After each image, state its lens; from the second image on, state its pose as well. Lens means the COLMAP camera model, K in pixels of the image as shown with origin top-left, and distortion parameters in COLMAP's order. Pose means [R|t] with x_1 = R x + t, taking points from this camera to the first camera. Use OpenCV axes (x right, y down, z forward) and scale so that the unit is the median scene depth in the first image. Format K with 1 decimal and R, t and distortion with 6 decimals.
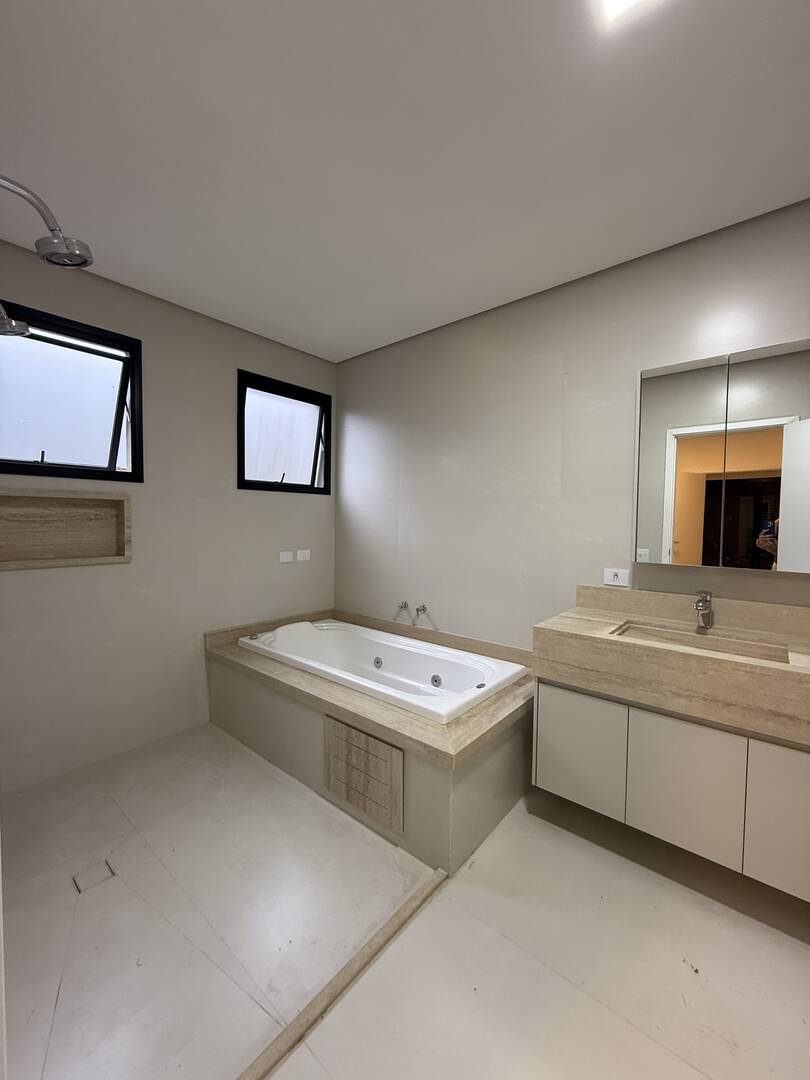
lens RADIAL K [[430.0, 0, 406.5], [0, 430.0, 539.7], [0, 0, 1]] dist [-0.000655, 0.000511]
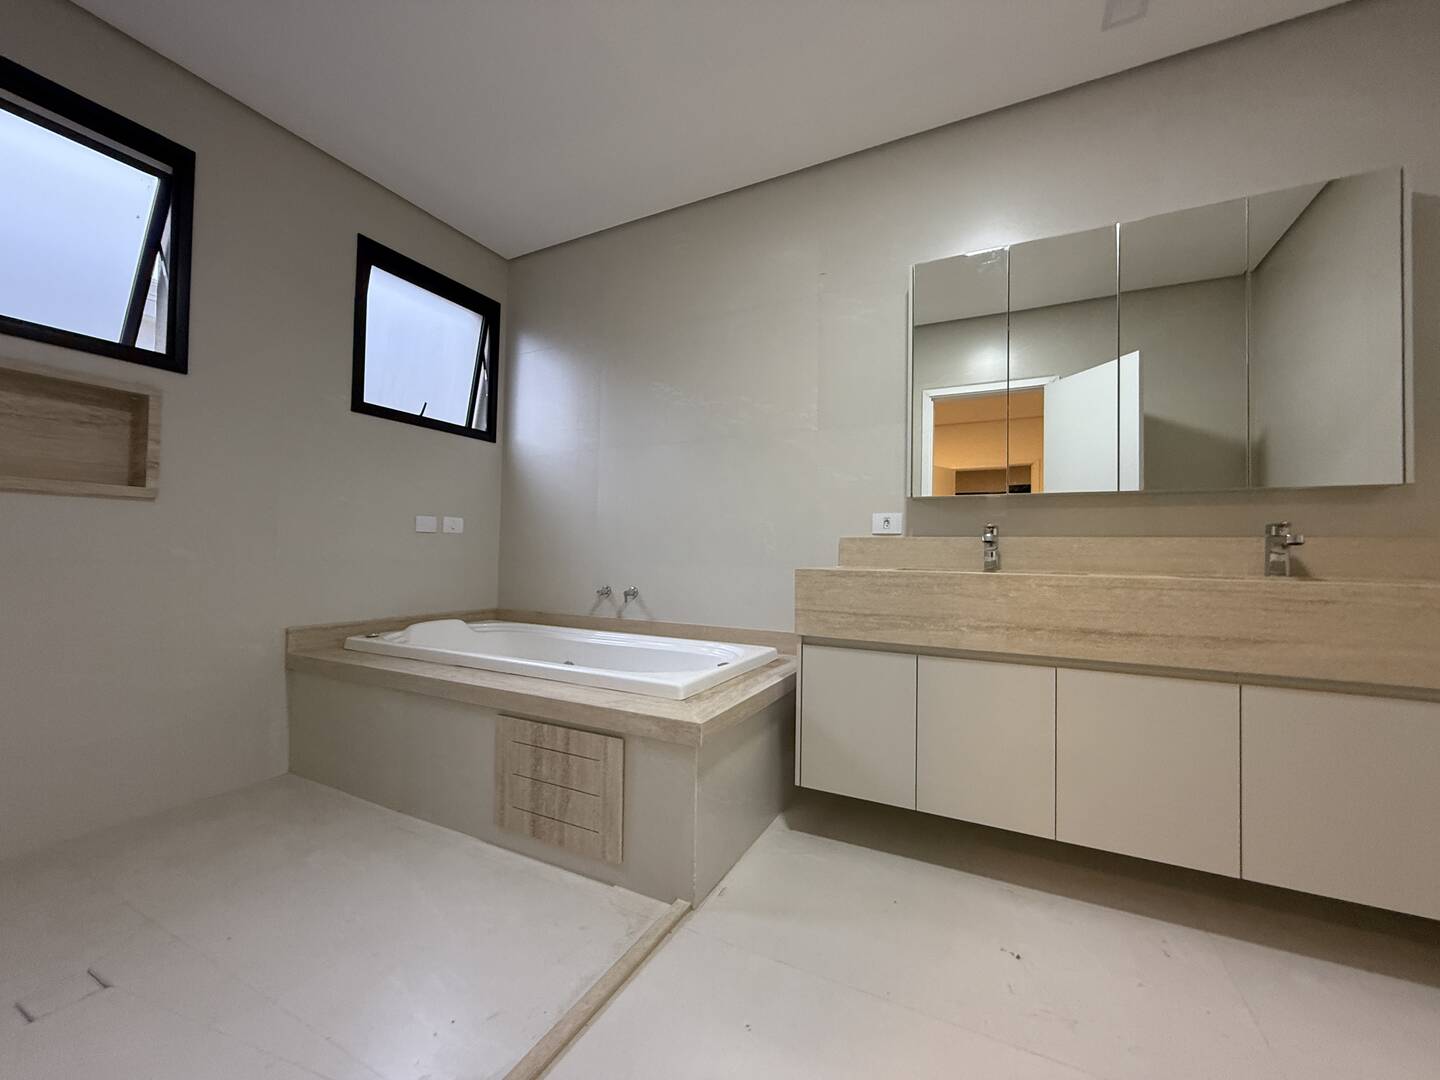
lens RADIAL K [[573.3, 0, 718.3], [0, 573.3, 539.1], [0, 0, 1]] dist [-0.000655, 0.000511]
pose [[0.974205, 0.010295, 0.225429, -0.050068], [0.003142, 0.998243, -0.059164, 0.159971], [-0.225642, 0.058347, 0.972461, 0.036243]]
